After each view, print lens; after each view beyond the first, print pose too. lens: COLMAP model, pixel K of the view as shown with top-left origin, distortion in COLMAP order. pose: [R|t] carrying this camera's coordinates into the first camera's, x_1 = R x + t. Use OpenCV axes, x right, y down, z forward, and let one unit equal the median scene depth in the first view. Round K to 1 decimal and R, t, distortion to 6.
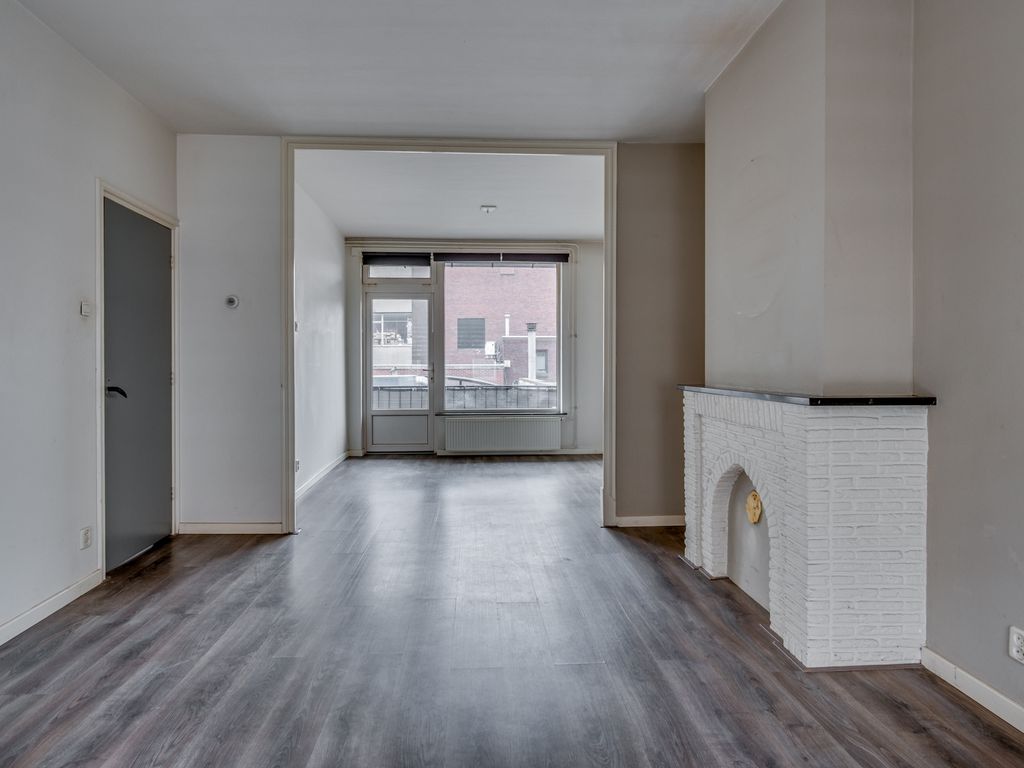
lens RADIAL K [[684.2, 0, 516.0], [0, 684.2, 376.1], [0, 0, 1]] dist [0.004674, 0.000814]
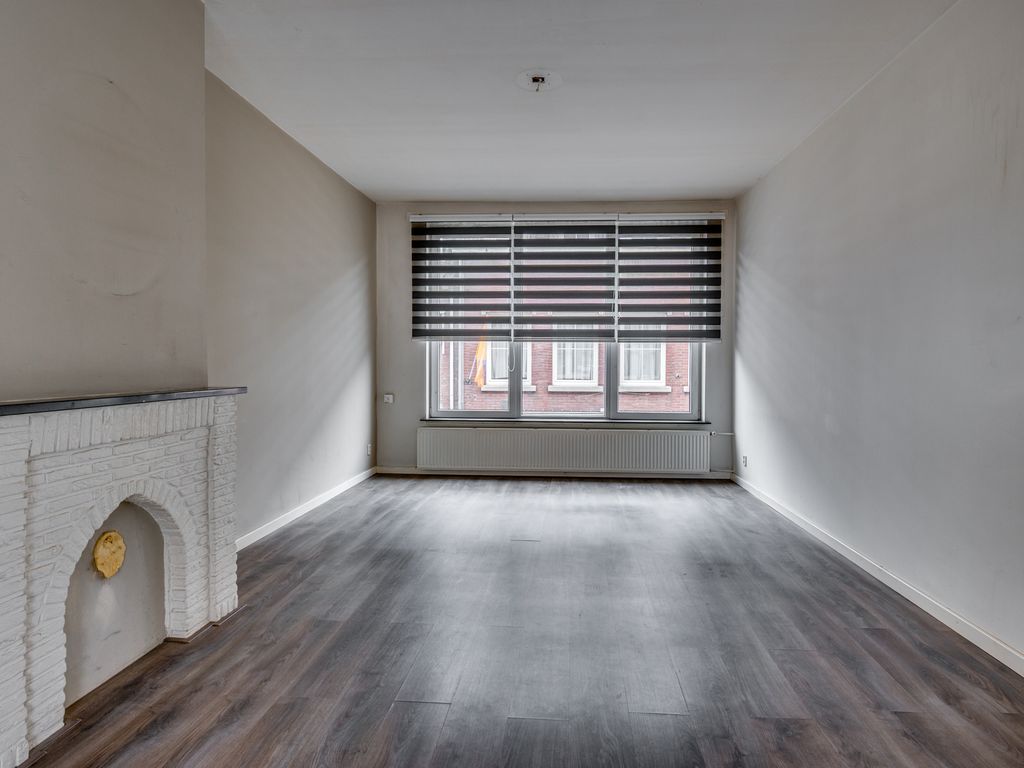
lens RADIAL K [[684.2, 0, 516.6], [0, 684.2, 377.3], [0, 0, 1]] dist [0.004674, 0.000814]
pose [[-0.989996, -0.004764, 0.141016, -0.221310], [0.000780, 0.999230, 0.039228, -0.031325], [-0.141094, 0.038946, -0.989230, 1.939923]]
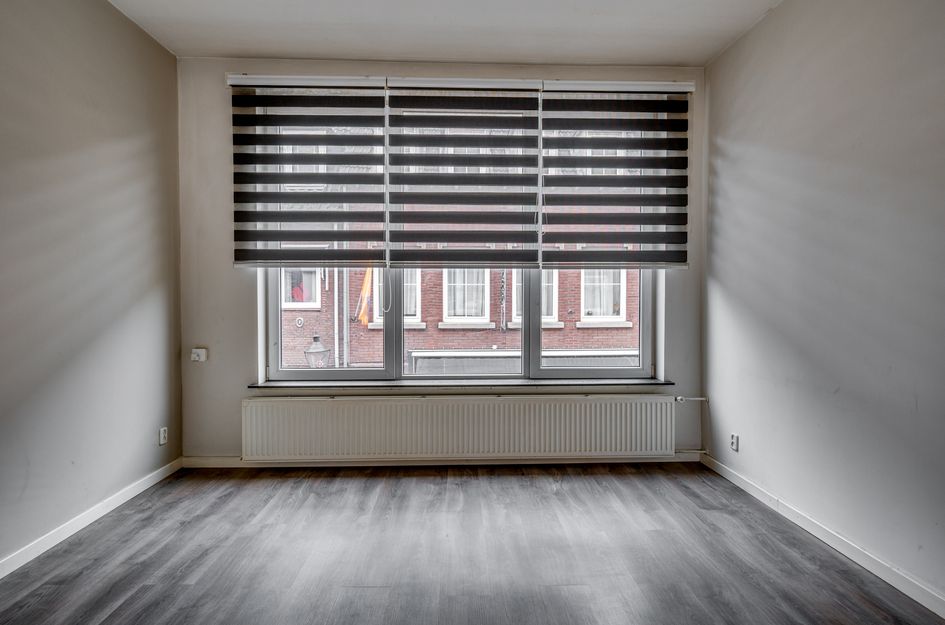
lens RADIAL K [[567.8, 0, 472.8], [0, 567.8, 305.3], [0, 0, 1]] dist [-0.026278, -0.000793]
pose [[-0.999452, 0.003504, 0.032914, -0.144866], [0.004497, 0.999536, 0.030116, -0.018691], [-0.032793, 0.030247, -0.999004, 1.210078]]
